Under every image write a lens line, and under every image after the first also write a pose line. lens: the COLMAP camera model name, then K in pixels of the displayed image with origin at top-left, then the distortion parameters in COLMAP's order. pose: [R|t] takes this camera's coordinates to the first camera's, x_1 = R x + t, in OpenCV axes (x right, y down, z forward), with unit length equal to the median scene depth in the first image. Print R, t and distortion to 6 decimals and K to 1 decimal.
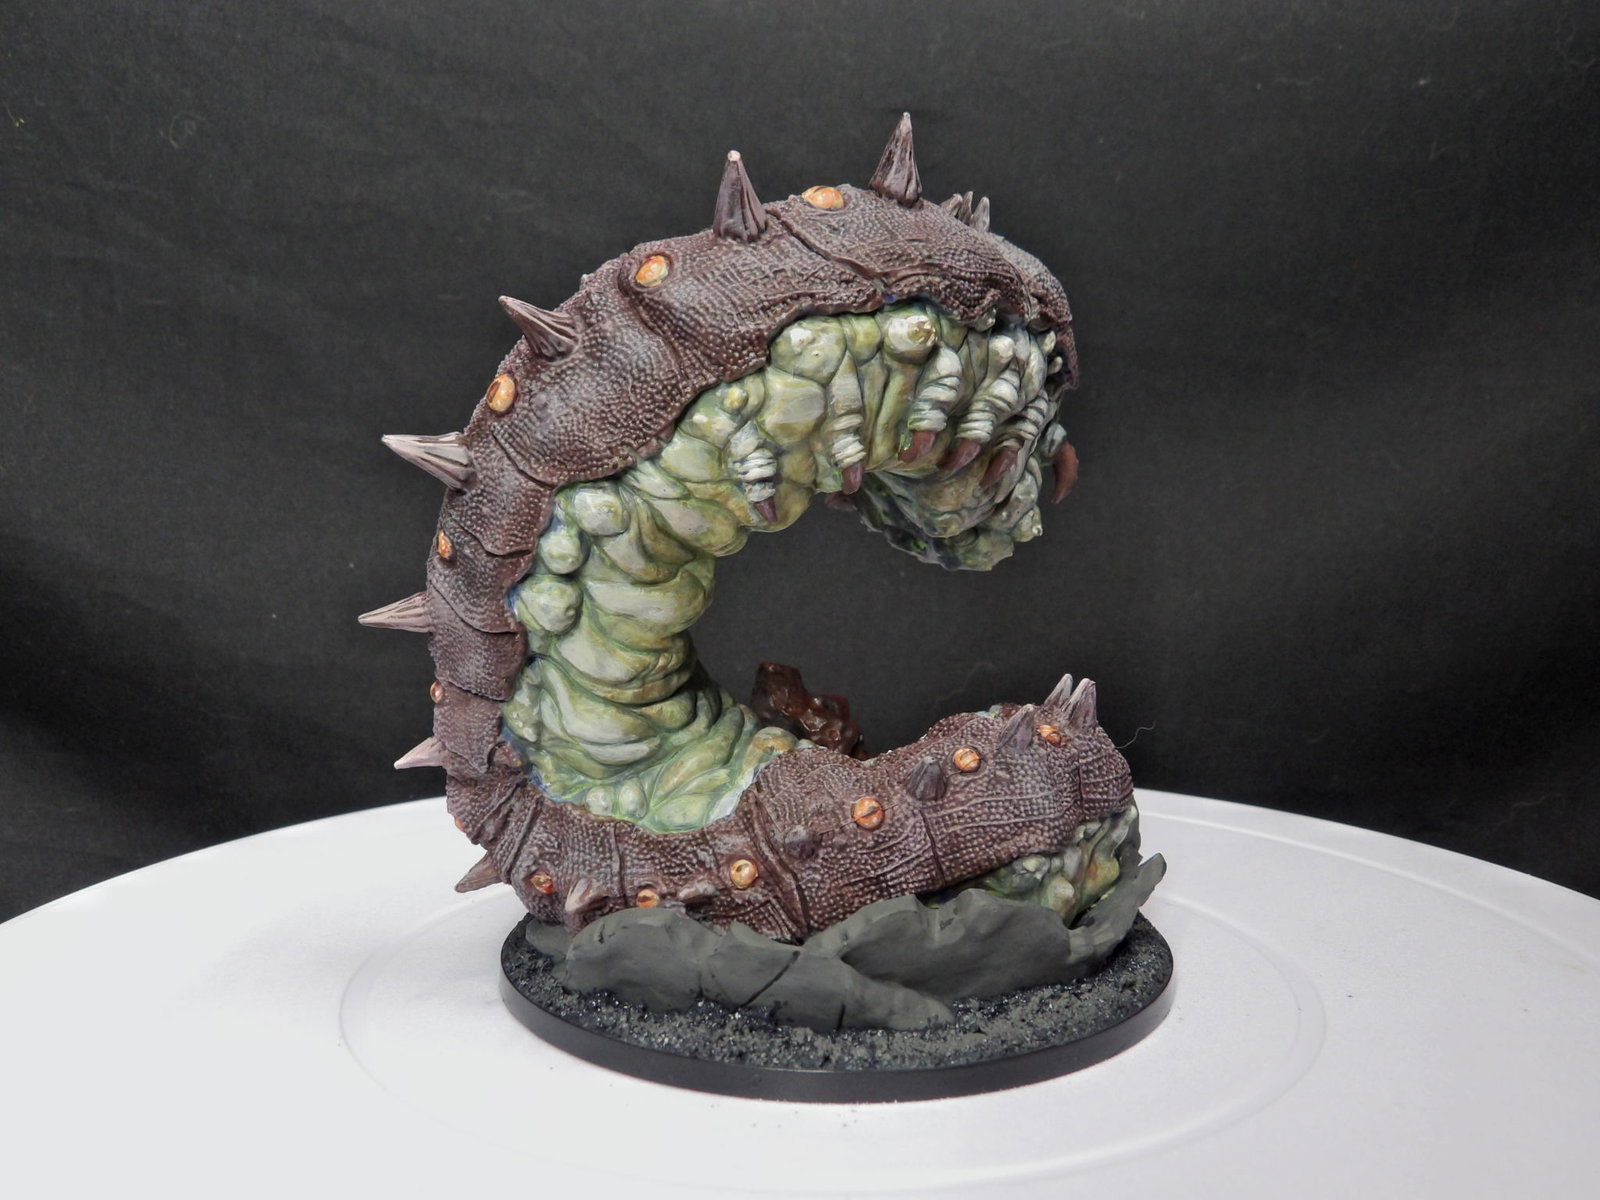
lens RADIAL K [[1548.5, 0, 804.7], [0, 1548.5, 594.4], [0, 0, 1]] dist [0.007096, 0.000000]
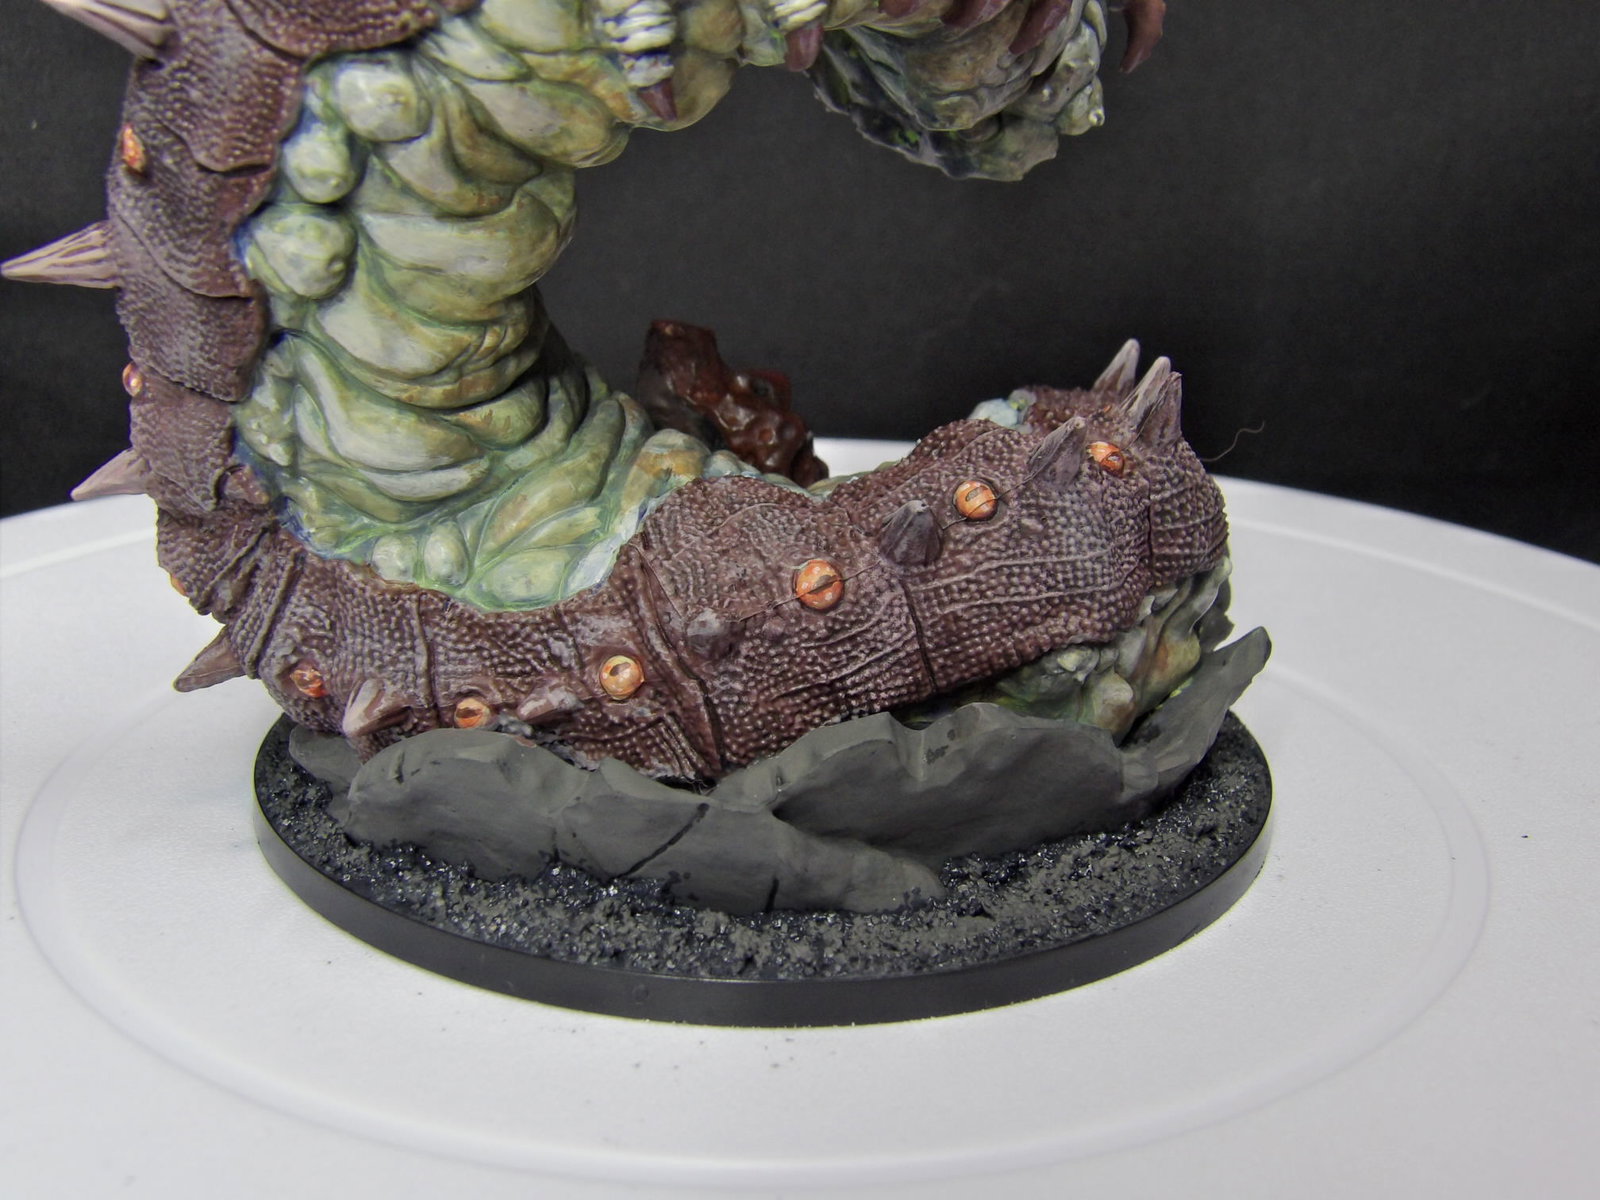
lens RADIAL K [[2219.1, 0, 809.9], [0, 2219.1, 598.6], [0, 0, 1]] dist [-0.117027, 0.000000]
pose [[0.999249, 0.009048, 0.037669, 0.003267], [-0.016697, 0.977987, 0.207996, -0.041256], [-0.034957, -0.208469, 0.977404, 0.112345]]
